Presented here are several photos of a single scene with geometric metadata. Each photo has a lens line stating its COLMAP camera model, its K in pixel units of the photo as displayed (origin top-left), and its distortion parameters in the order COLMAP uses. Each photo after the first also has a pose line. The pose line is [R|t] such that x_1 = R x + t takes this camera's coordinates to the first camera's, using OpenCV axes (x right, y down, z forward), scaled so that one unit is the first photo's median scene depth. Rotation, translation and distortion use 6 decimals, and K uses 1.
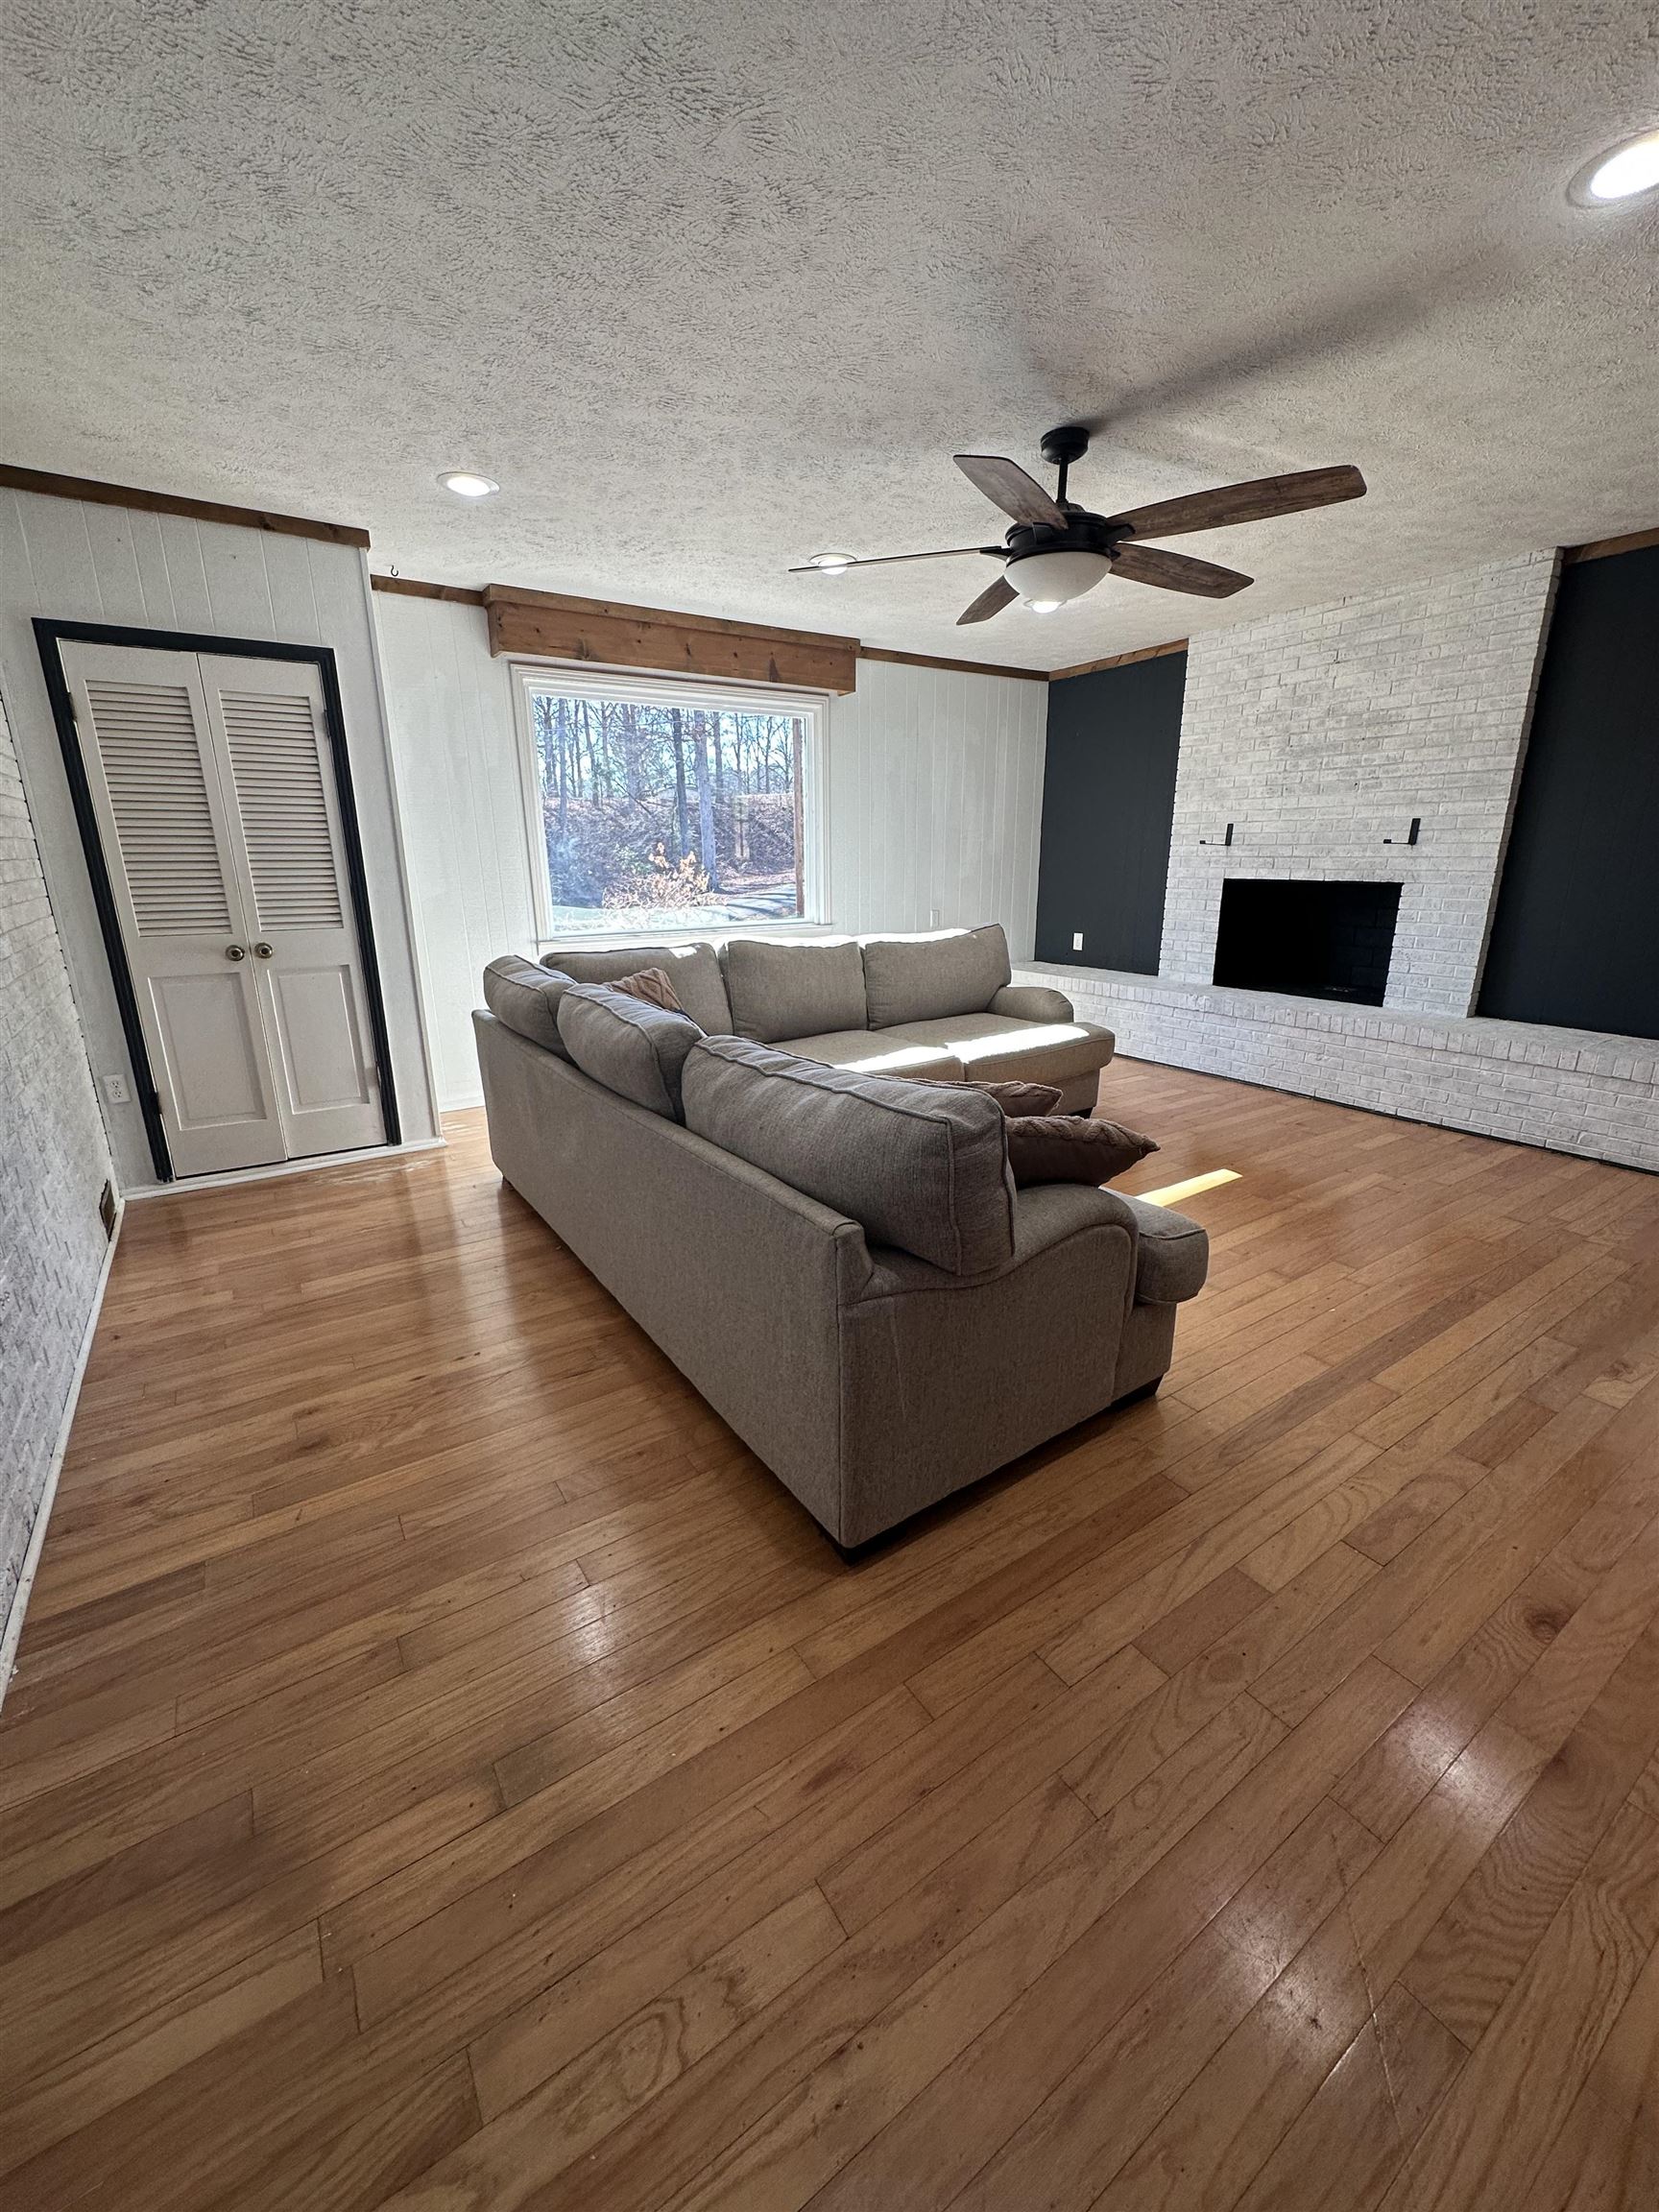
lens RADIAL K [[881.5, 0, 828.7], [0, 881.5, 1106.7], [0, 0, 1]] dist [-0.002906, 0.000139]
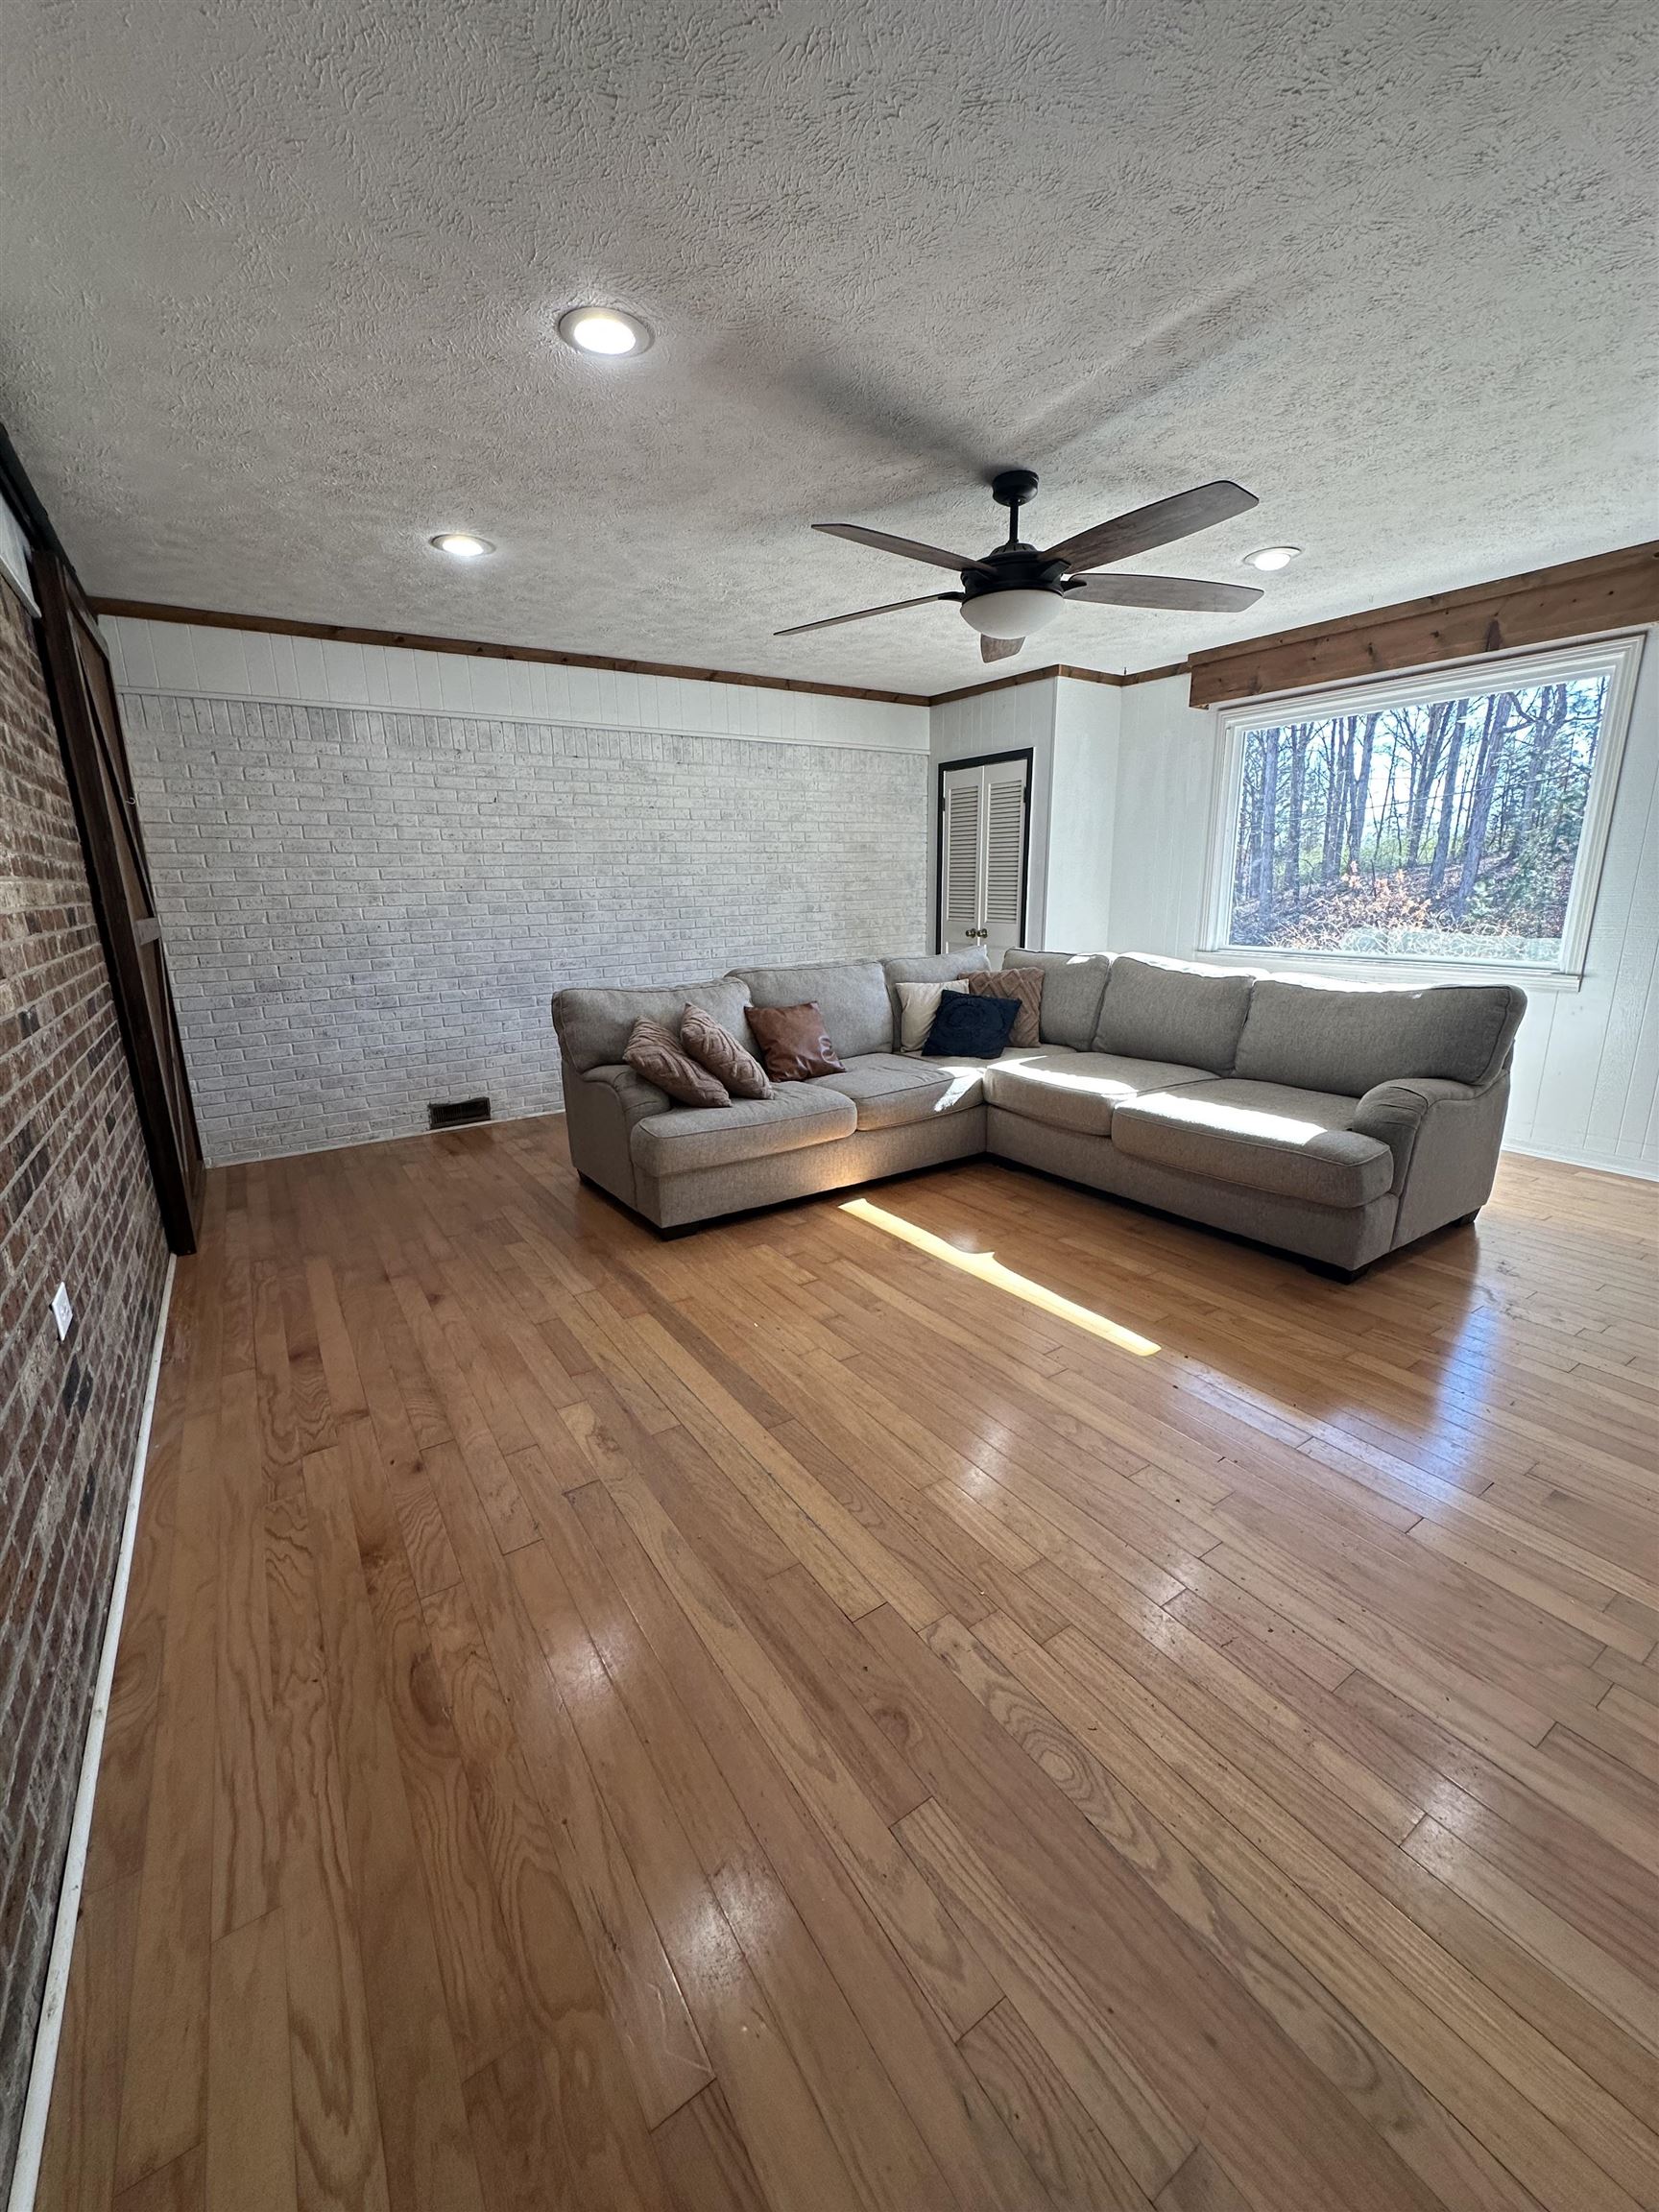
lens RADIAL K [[881.5, 0, 828.7], [0, 881.5, 1106.7], [0, 0, 1]] dist [-0.002906, 0.000139]
pose [[-0.003020, 0.257297, -0.966328, 0.886350], [-0.260176, 0.932850, 0.249196, -0.171326], [0.965556, 0.252168, 0.064125, 0.556771]]
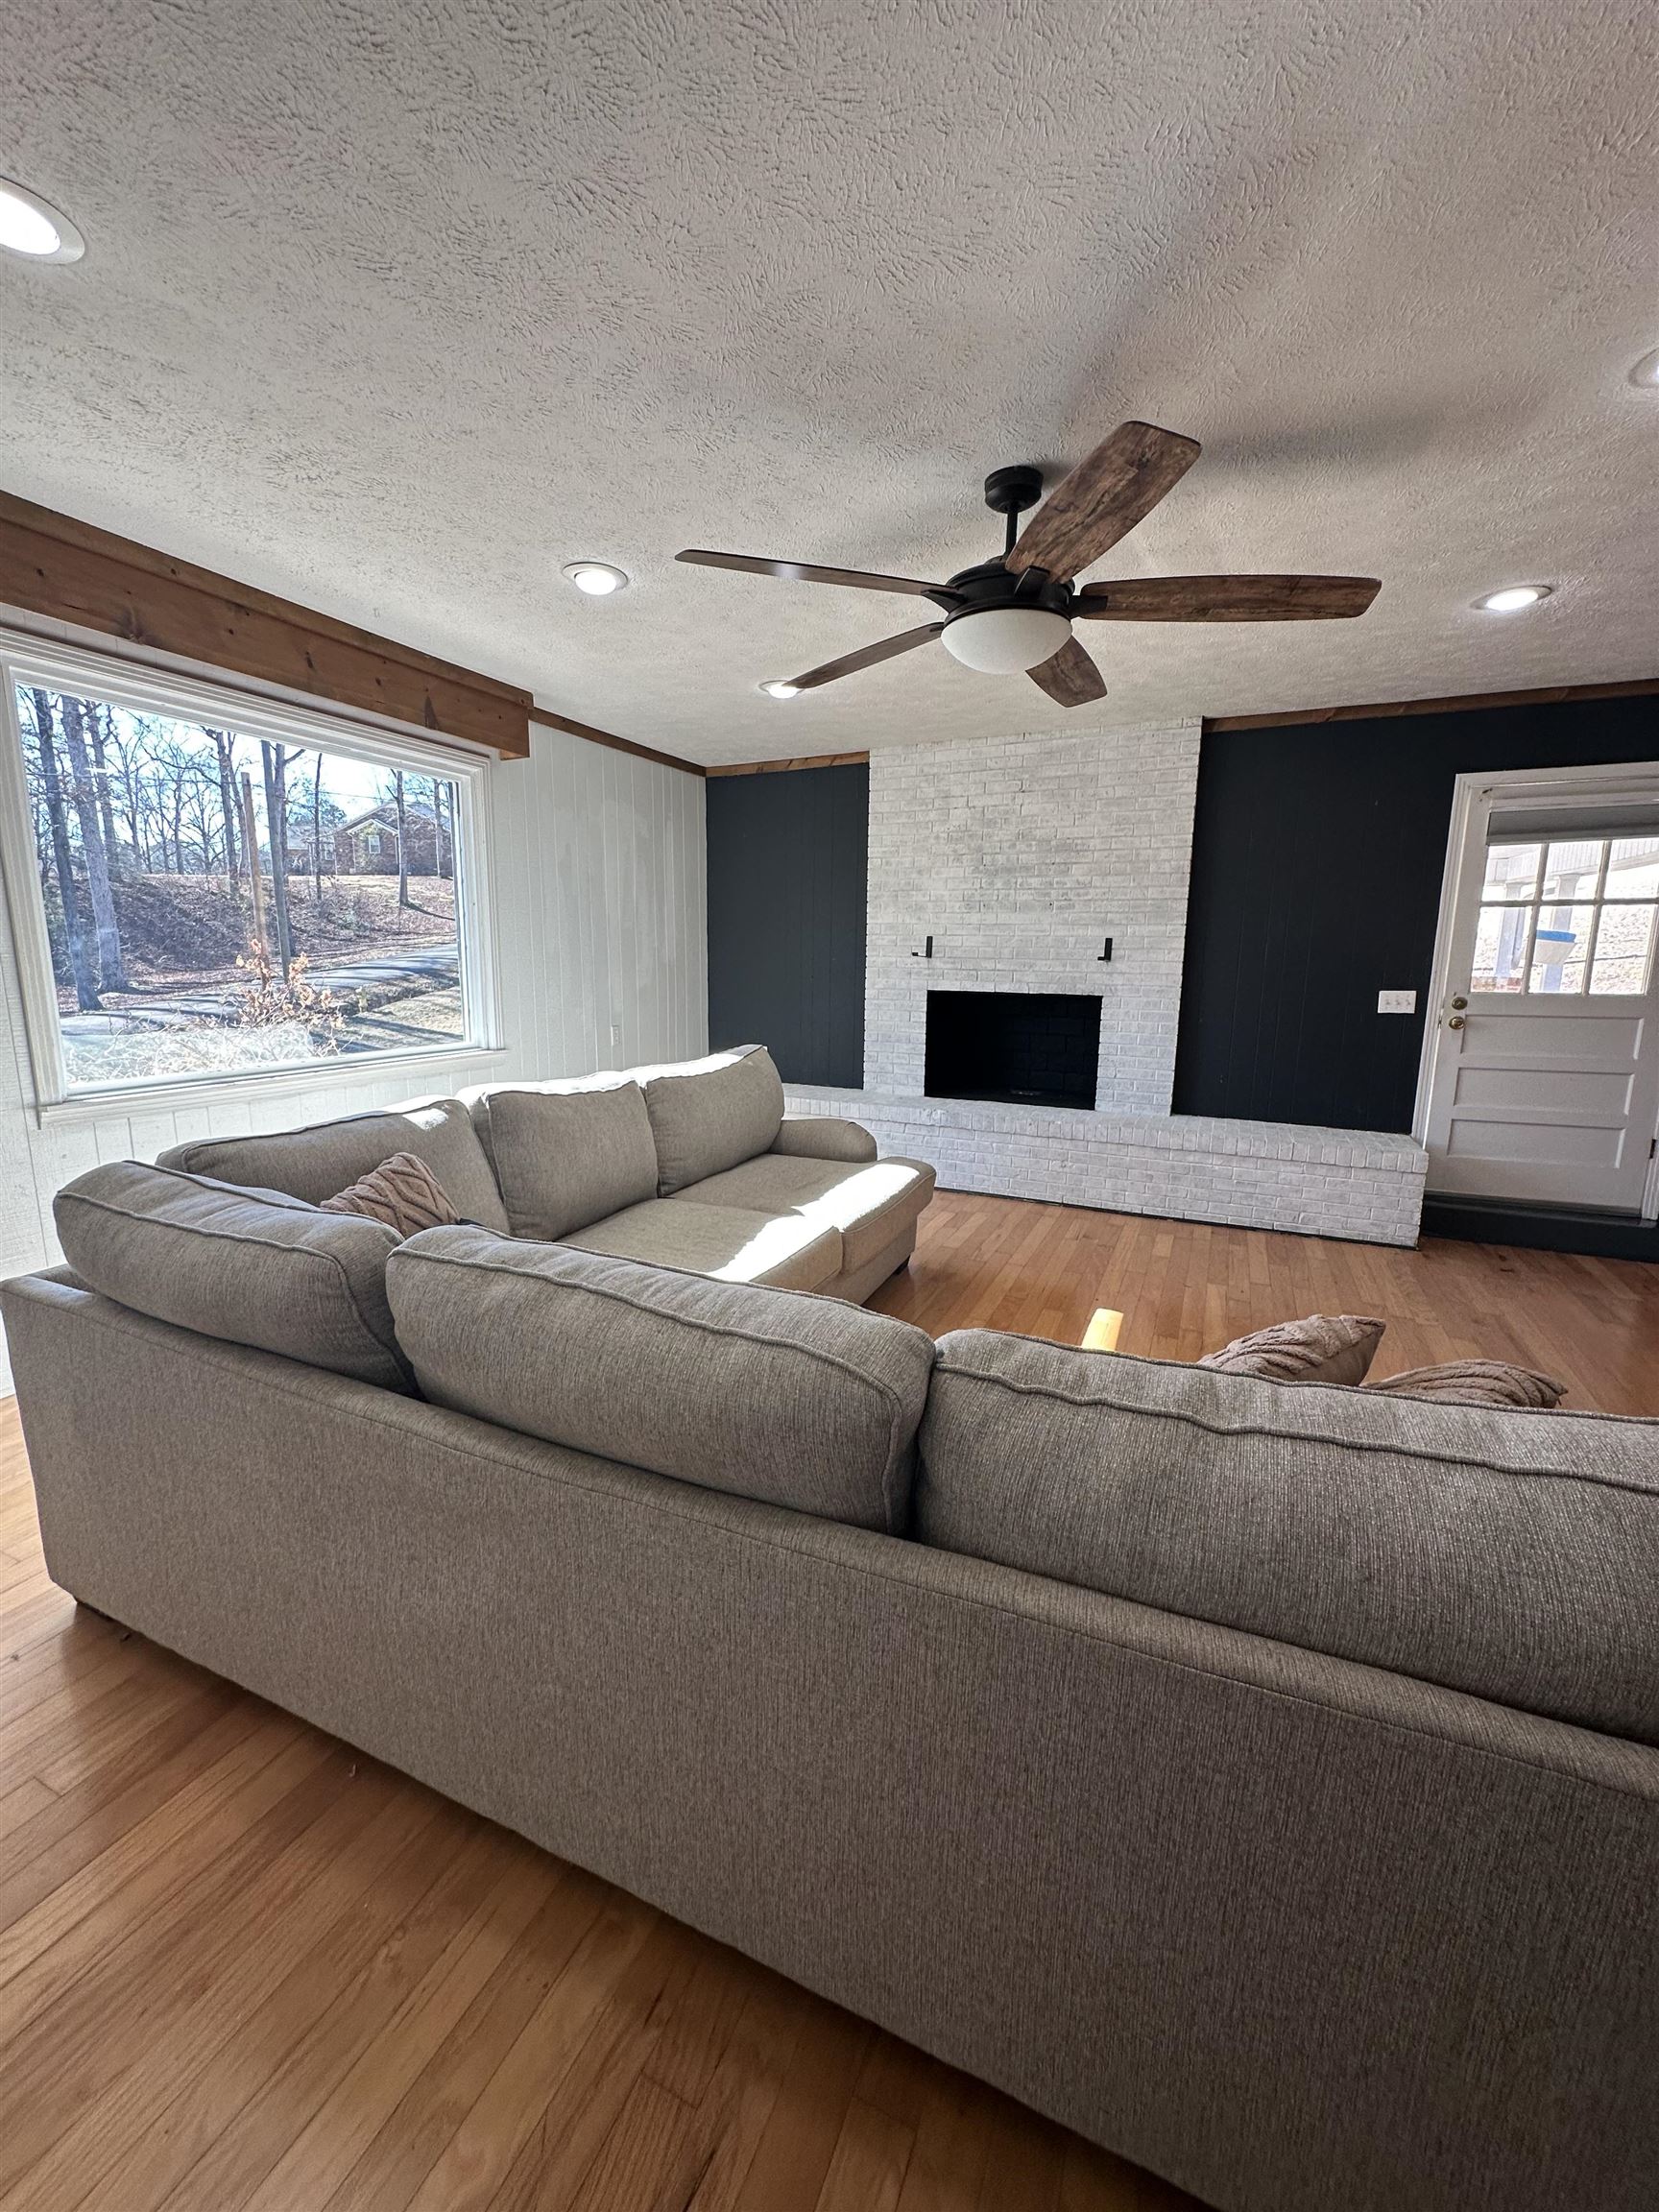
lens RADIAL K [[881.5, 0, 828.7], [0, 881.5, 1106.7], [0, 0, 1]] dist [-0.002906, 0.000139]
pose [[0.845522, -0.071618, 0.529115, -0.217380], [0.127445, 0.989391, -0.069737, -0.090297], [-0.518507, 0.126398, 0.845679, 0.287417]]
